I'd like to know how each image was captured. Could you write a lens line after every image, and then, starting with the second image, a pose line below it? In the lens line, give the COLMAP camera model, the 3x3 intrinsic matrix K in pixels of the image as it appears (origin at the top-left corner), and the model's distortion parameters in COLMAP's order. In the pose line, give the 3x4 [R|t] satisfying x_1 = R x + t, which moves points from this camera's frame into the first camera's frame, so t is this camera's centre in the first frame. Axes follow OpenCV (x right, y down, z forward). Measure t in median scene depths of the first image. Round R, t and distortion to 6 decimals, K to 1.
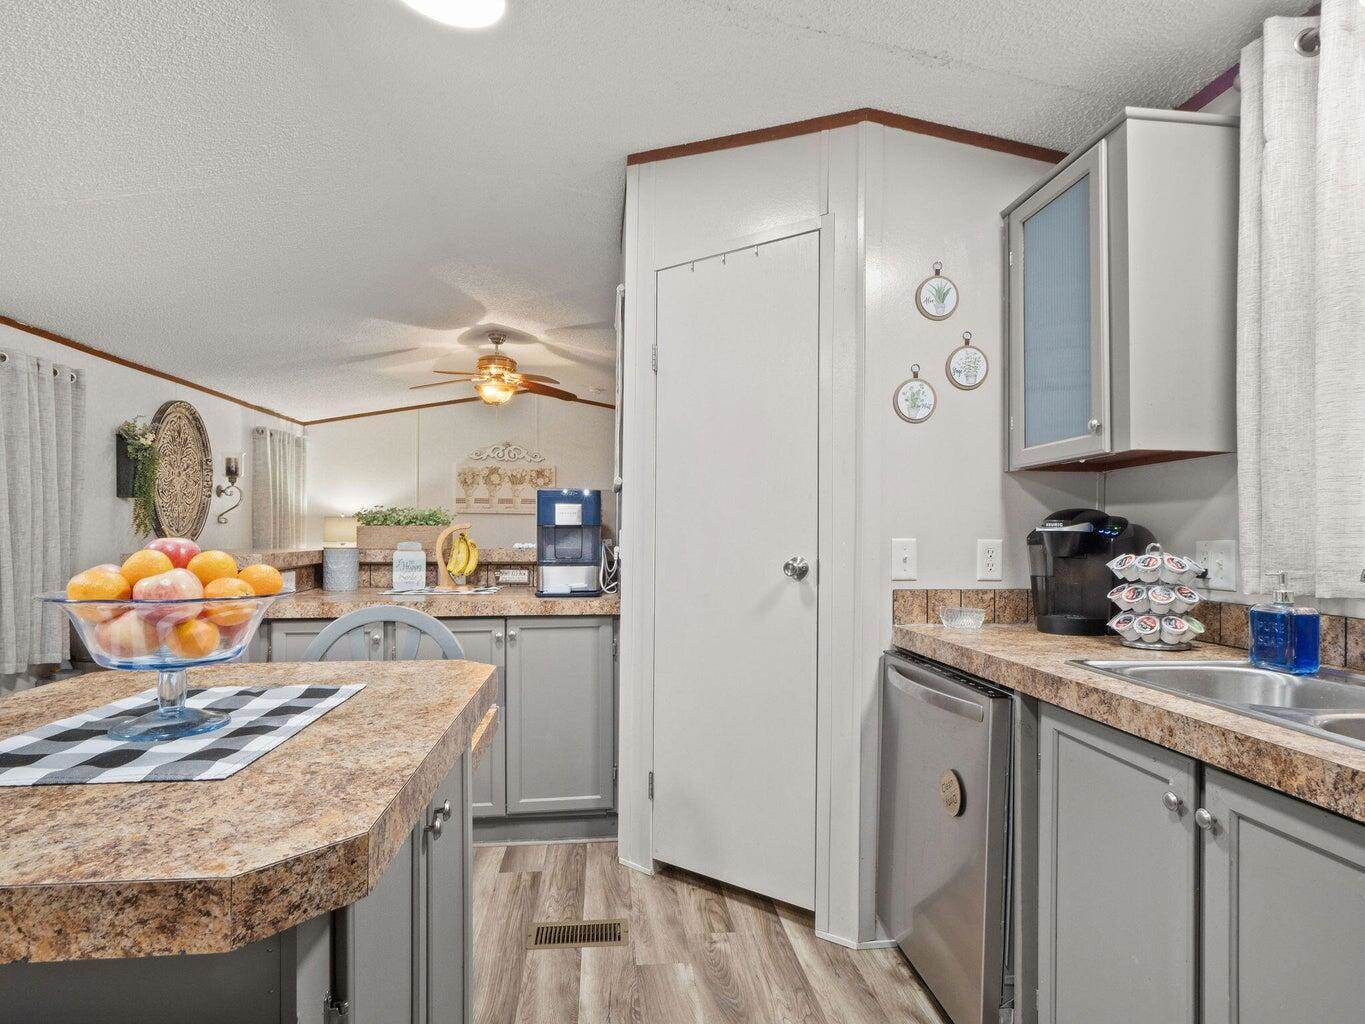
lens RADIAL K [[720.3, 0, 682.5], [0, 720.3, 512.0], [0, 0, 1]] dist [-0.000587, -0.000111]
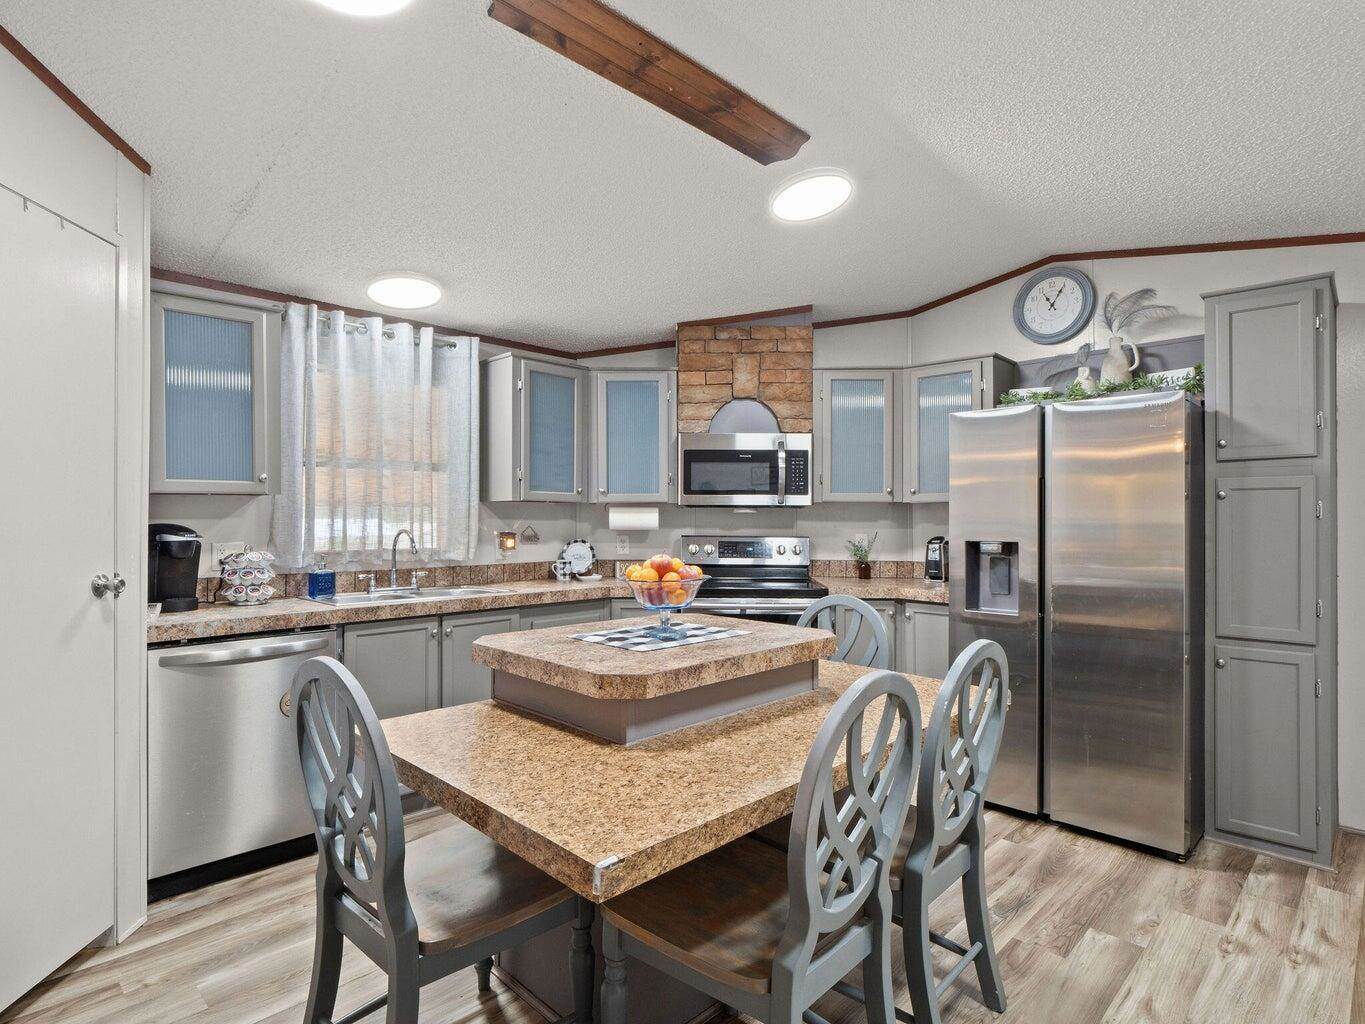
lens RADIAL K [[720.3, 0, 682.5], [0, 720.3, 512.0], [0, 0, 1]] dist [-0.000587, -0.000111]
pose [[-0.633230, 0.008429, 0.773918, -1.427270], [-0.023160, 0.999287, -0.029834, -0.013028], [-0.773617, -0.036815, -0.632583, 1.352045]]
